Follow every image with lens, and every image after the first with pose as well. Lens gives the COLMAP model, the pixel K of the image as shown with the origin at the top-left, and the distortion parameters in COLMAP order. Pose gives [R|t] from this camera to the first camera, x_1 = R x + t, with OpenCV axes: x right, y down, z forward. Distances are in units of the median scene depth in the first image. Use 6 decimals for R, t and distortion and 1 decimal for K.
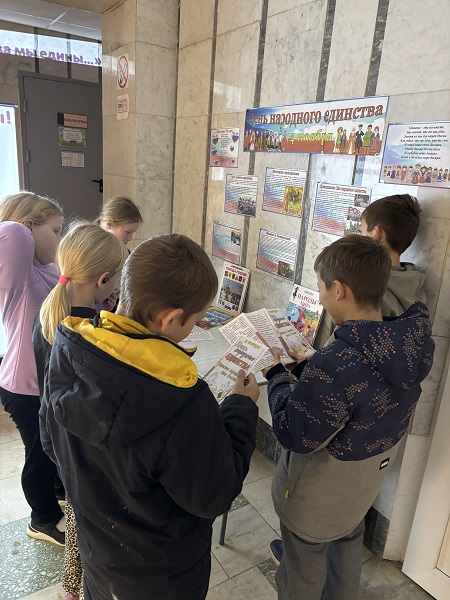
lens RADIAL K [[452.4, 0, 225.7], [0, 452.4, 302.1], [0, 0, 1]] dist [0.040302, -0.048046]
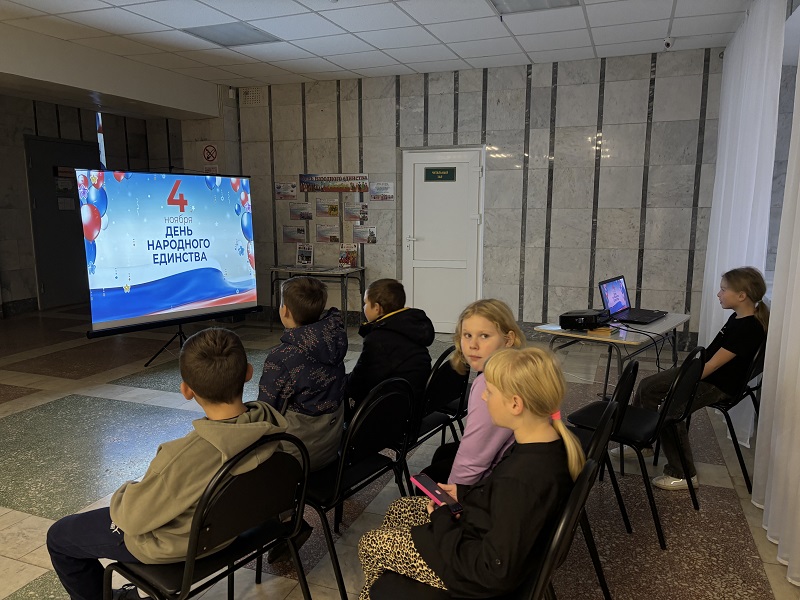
lens RADIAL K [[603.2, 0, 399.0], [0, 603.2, 305.6], [0, 0, 1]] dist [0.040302, -0.048046]
pose [[0.799369, -0.167833, 0.576924, -1.481106], [0.226437, 0.973547, -0.030529, 0.443806], [-0.556539, 0.155040, 0.816227, -1.732524]]
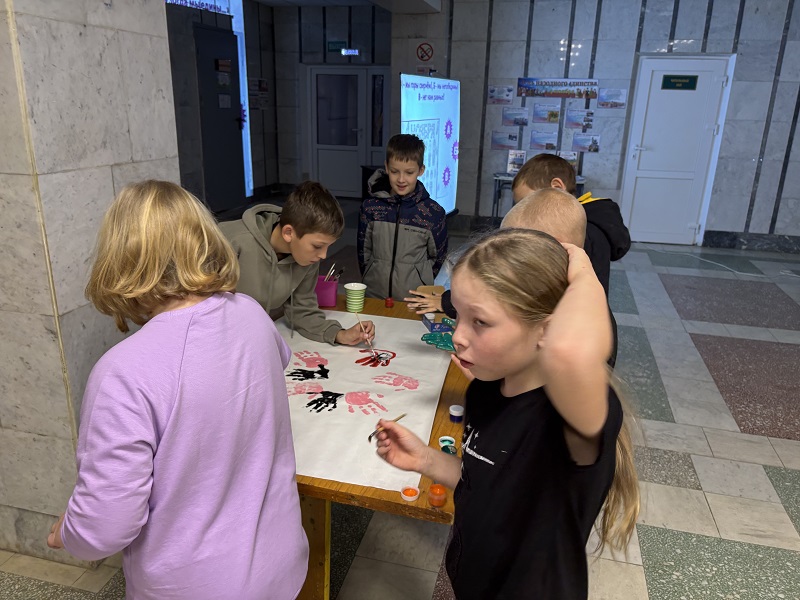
lens RADIAL K [[603.2, 0, 376.7], [0, 603.2, 301.8], [0, 0, 1]] dist [0.040302, -0.048046]
pose [[0.746889, -0.255316, 0.613979, -2.693880], [0.216158, 0.966424, 0.138926, 0.078693], [-0.628834, 0.028954, 0.777000, -0.882899]]
